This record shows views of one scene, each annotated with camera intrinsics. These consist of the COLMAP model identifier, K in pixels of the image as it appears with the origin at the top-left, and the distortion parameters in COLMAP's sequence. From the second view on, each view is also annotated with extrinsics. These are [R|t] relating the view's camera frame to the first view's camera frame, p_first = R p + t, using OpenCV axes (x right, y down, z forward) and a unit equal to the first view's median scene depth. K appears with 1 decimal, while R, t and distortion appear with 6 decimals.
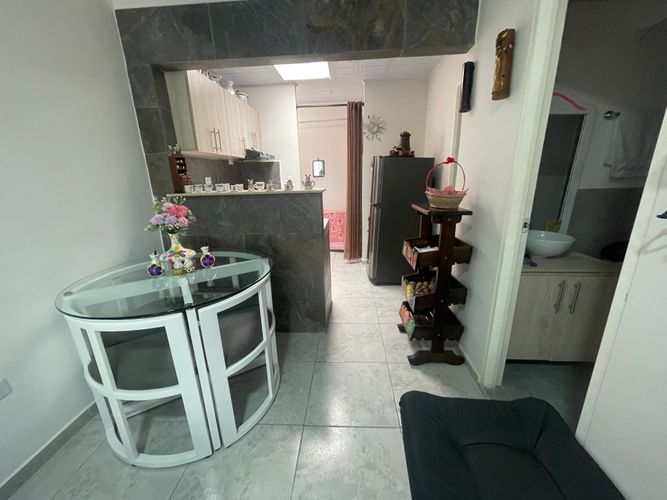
lens RADIAL K [[268.7, 0, 333.9], [0, 268.7, 249.6], [0, 0, 1]] dist [0.002611, 0.000152]
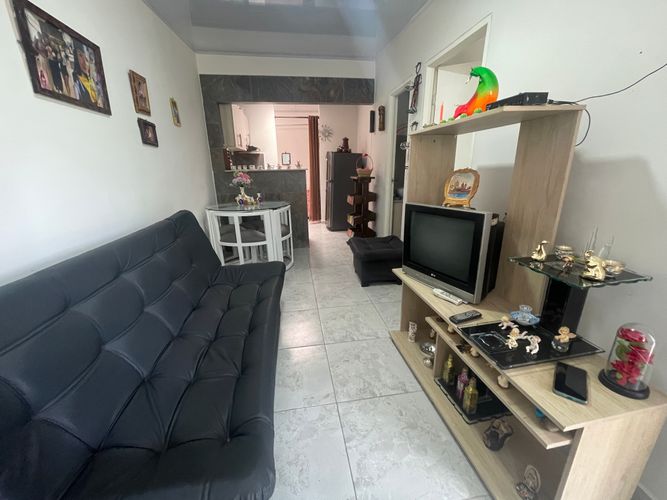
lens RADIAL K [[268.7, 0, 332.7], [0, 268.7, 249.5], [0, 0, 1]] dist [0.002611, 0.000152]
pose [[0.979658, -0.048944, 0.194615, -0.189649], [0.044509, 0.998641, 0.027096, 0.230058], [-0.195677, -0.017882, 0.980505, -0.698077]]
